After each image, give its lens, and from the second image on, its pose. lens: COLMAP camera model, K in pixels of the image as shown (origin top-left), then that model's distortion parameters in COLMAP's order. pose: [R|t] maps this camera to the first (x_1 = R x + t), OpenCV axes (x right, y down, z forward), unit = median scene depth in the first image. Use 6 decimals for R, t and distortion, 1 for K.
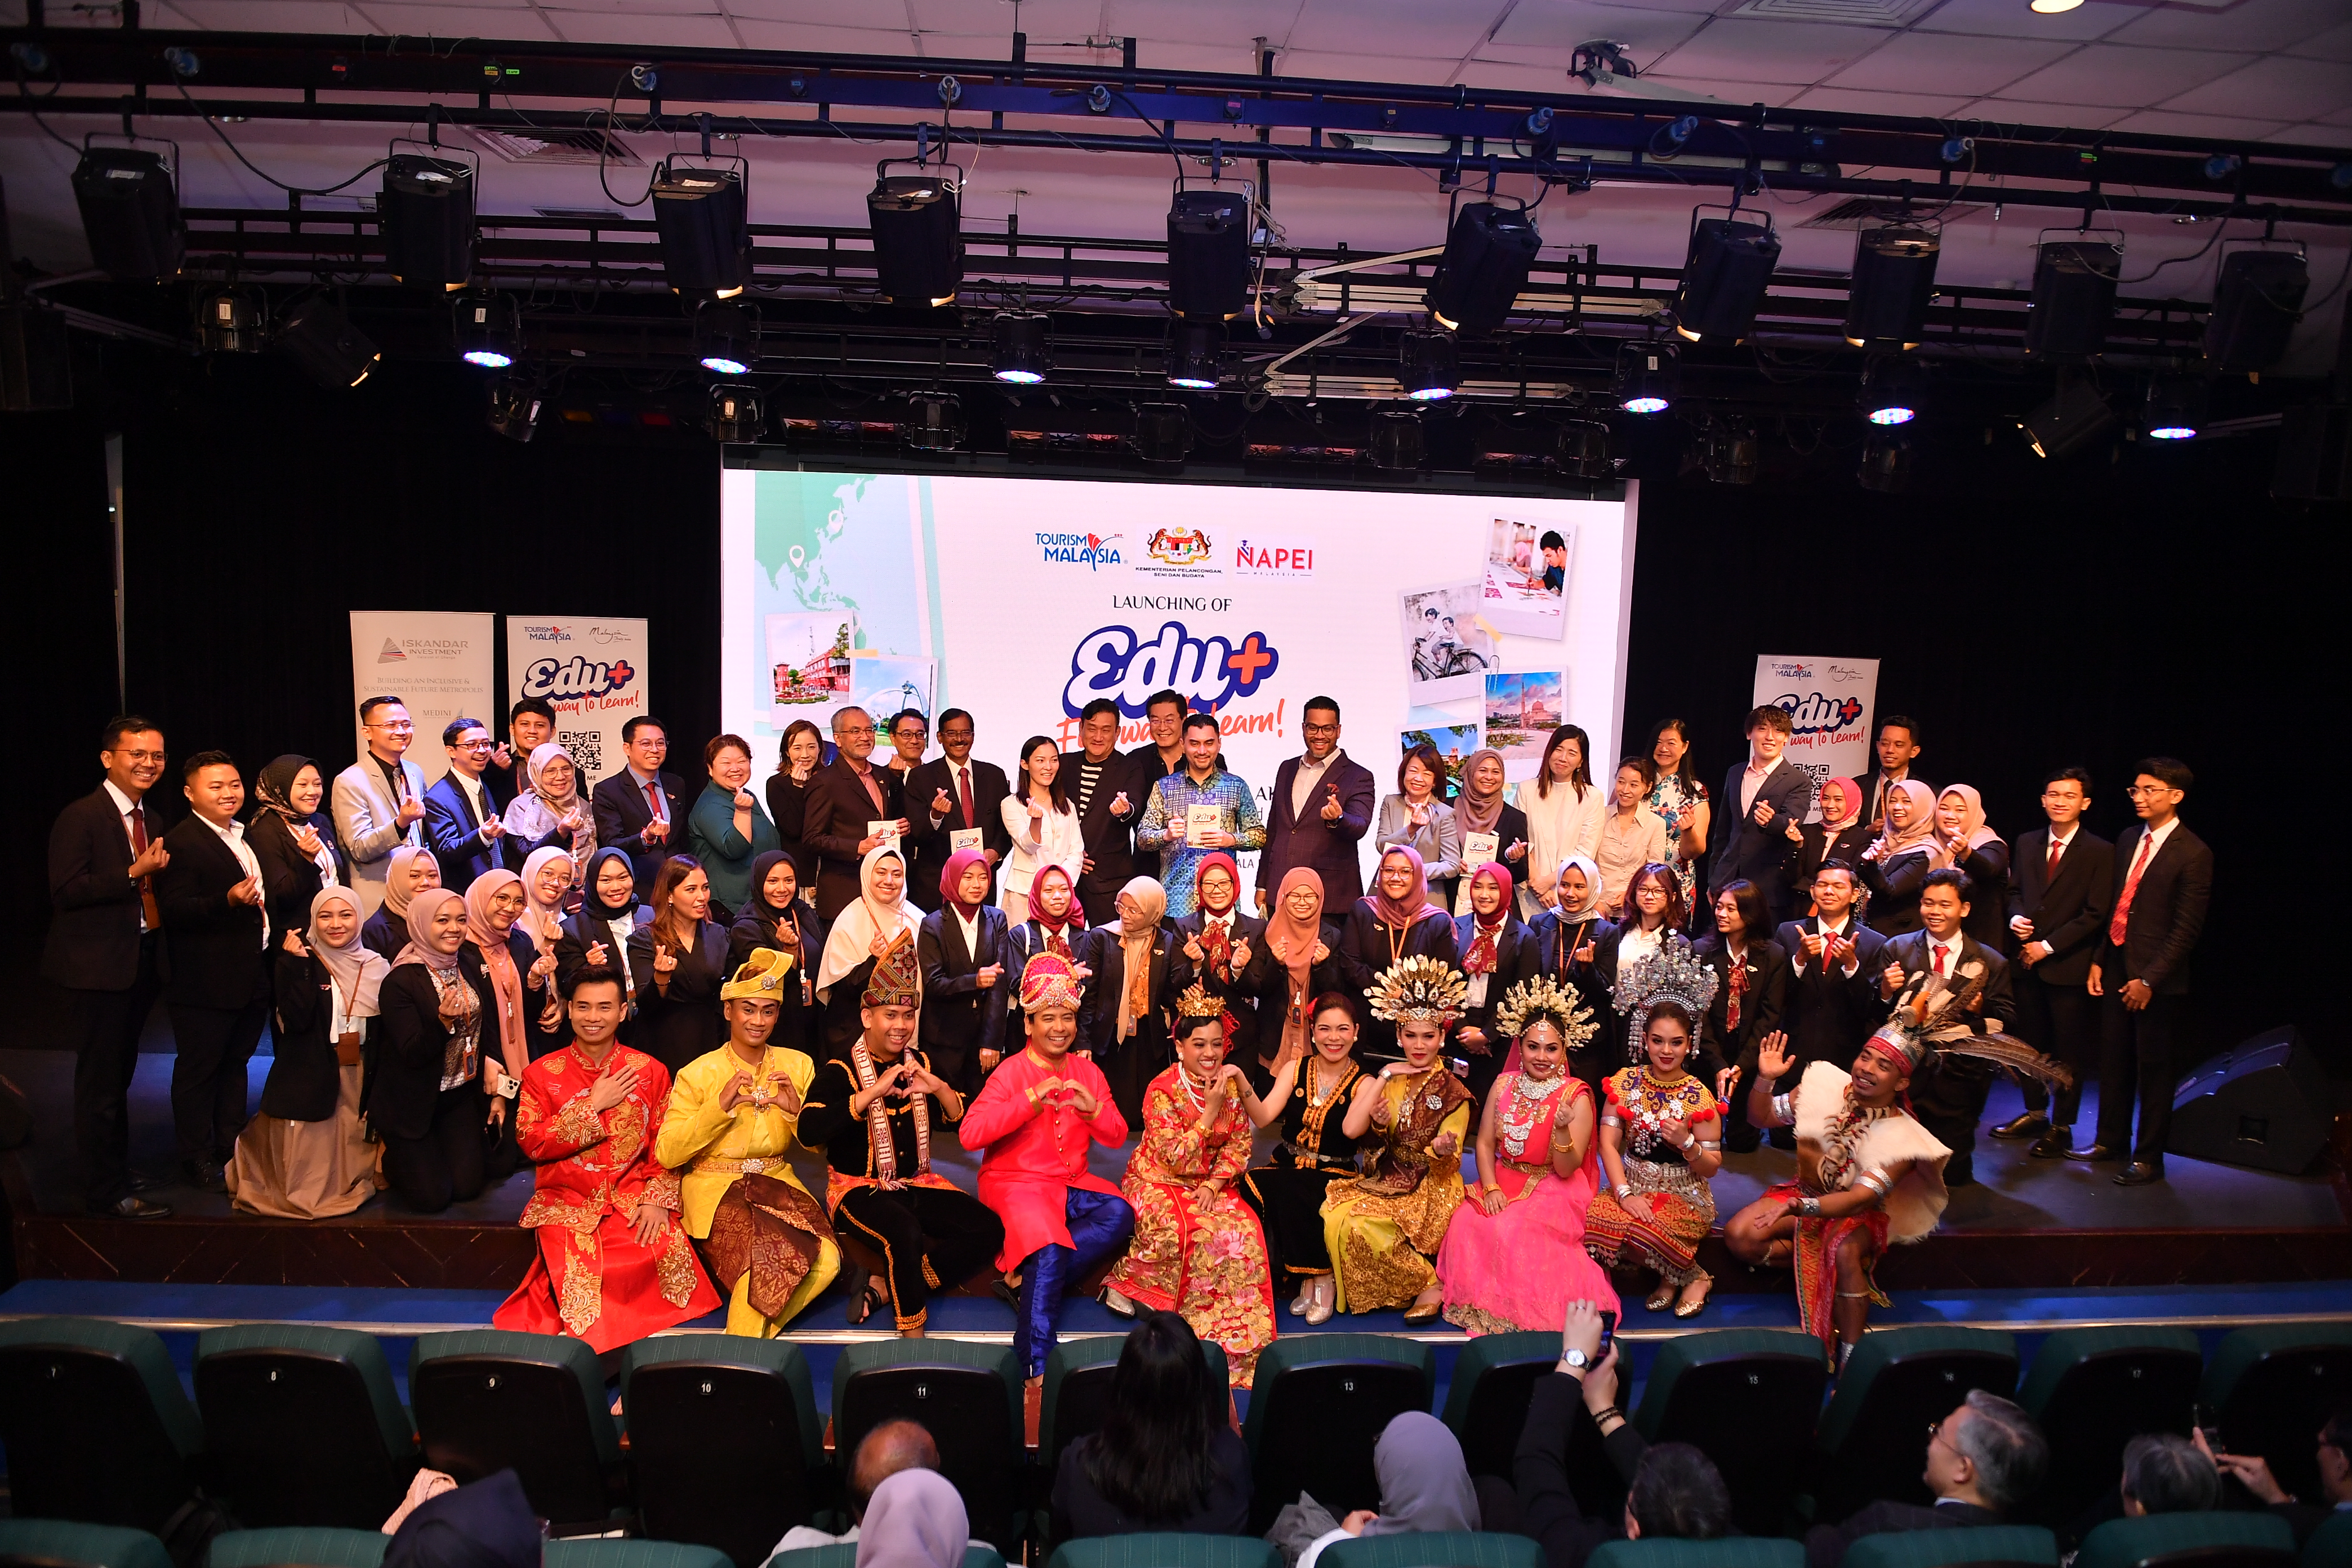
lens RADIAL K [[1626.1, 0, 1182.8], [0, 1626.1, 797.0], [0, 0, 1]] dist [-0.050454, 0.000503]
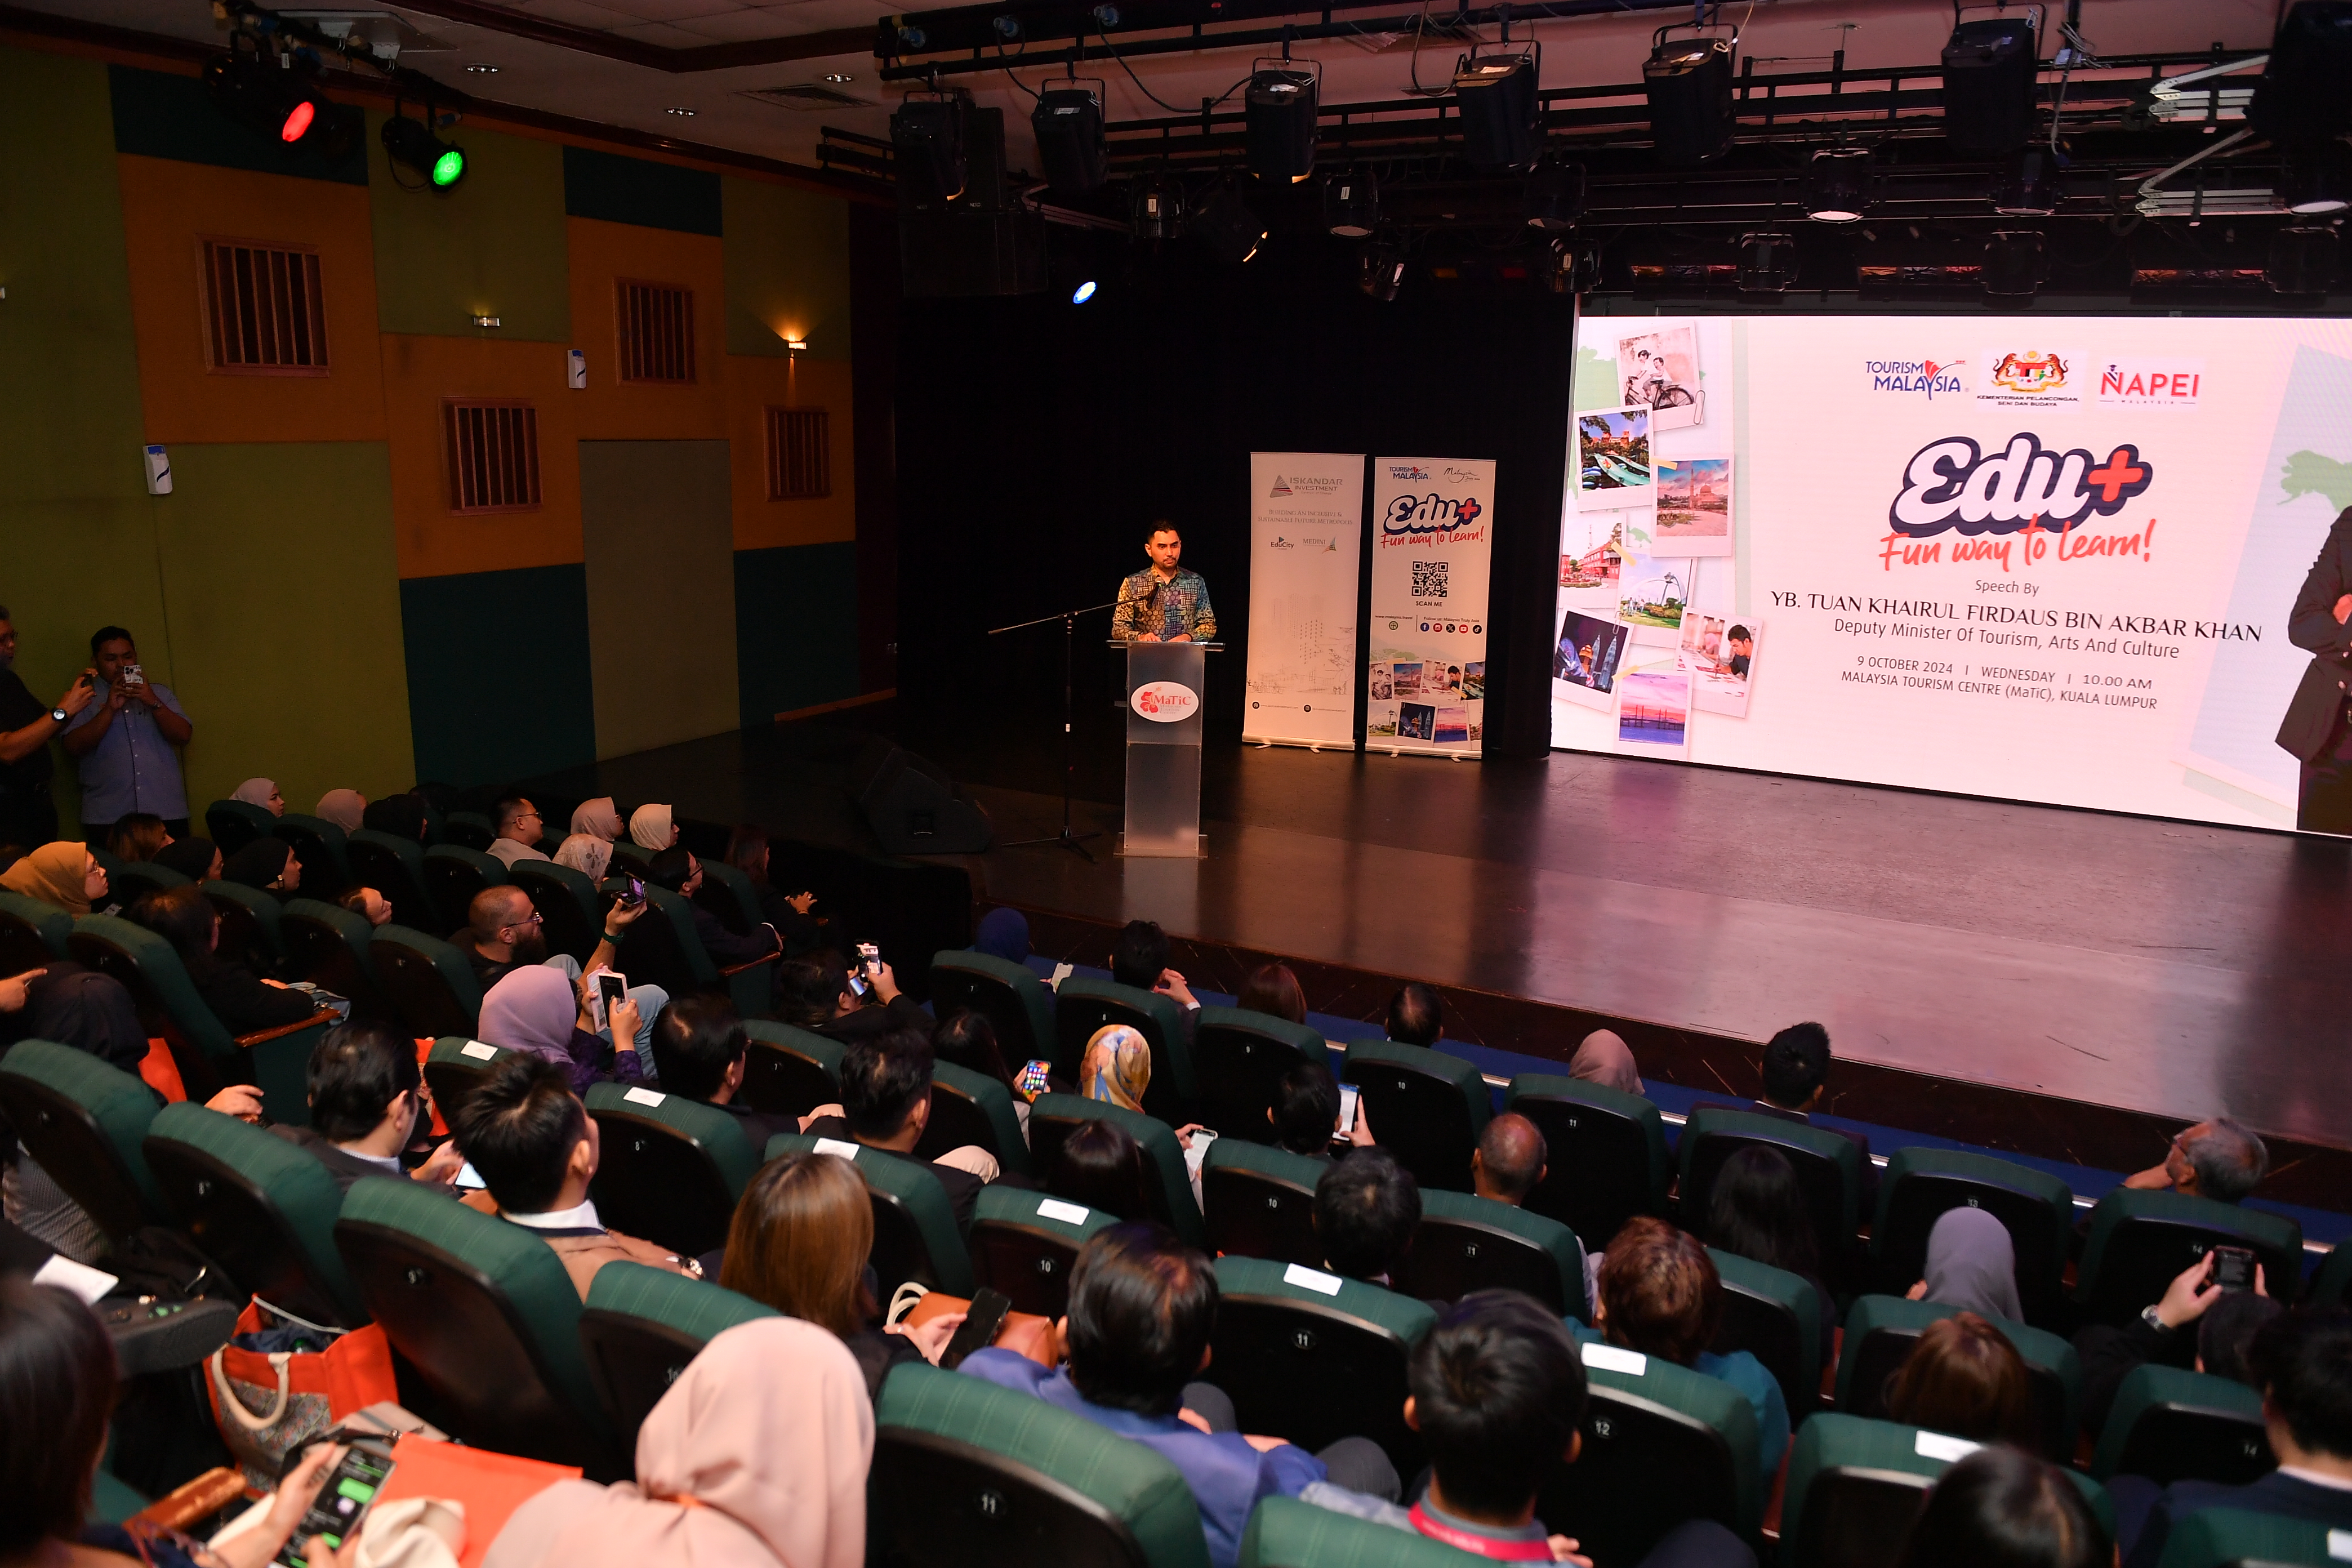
lens RADIAL K [[1626.1, 0, 1166.9], [0, 1626.1, 807.2], [0, 0, 1]] dist [-0.050454, 0.000503]
pose [[0.847531, 0.107149, -0.519818, 0.087773], [-0.055073, 0.991877, 0.114661, 0.010745], [0.527881, -0.068551, 0.846547, -0.070208]]
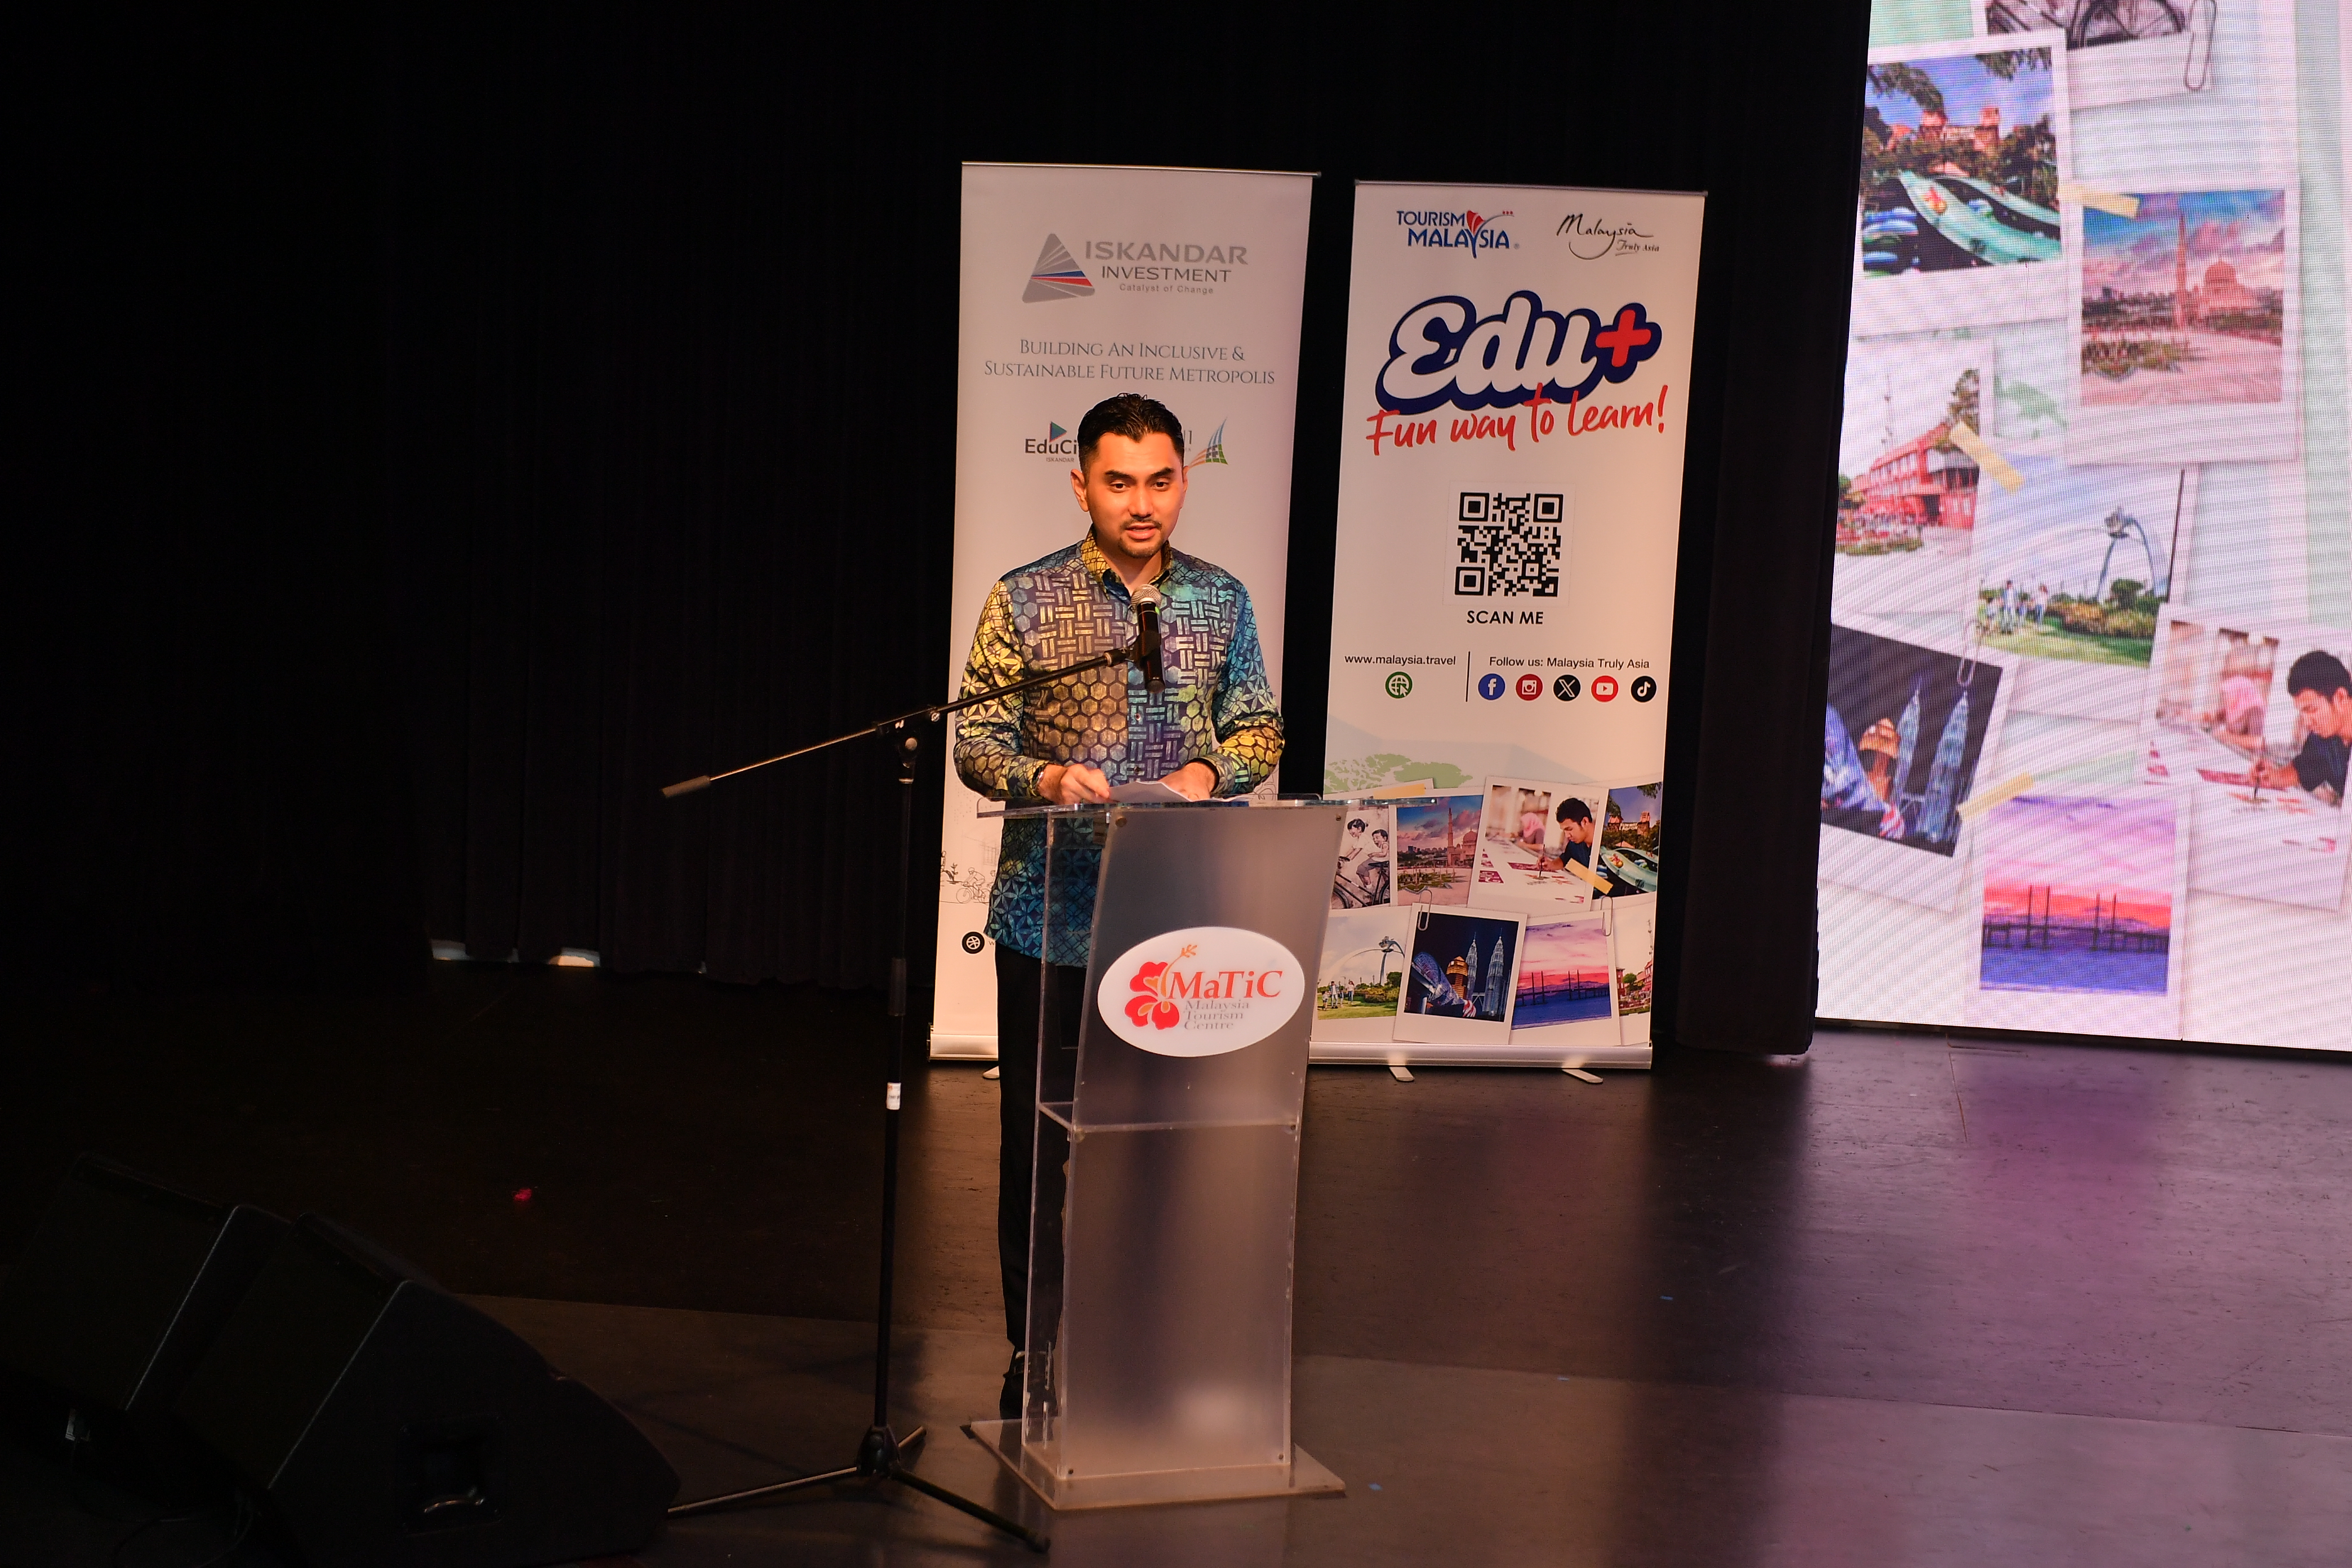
lens RADIAL K [[4519.4, 0, 1170.5], [0, 4519.4, 791.4], [0, 0, 1]] dist [0.086165, 0.000000]
pose [[0.983256, 0.034648, -0.178908, -0.310600], [-0.029047, 0.999005, 0.033832, -0.005726], [0.179902, -0.028069, 0.983284, -0.056124]]
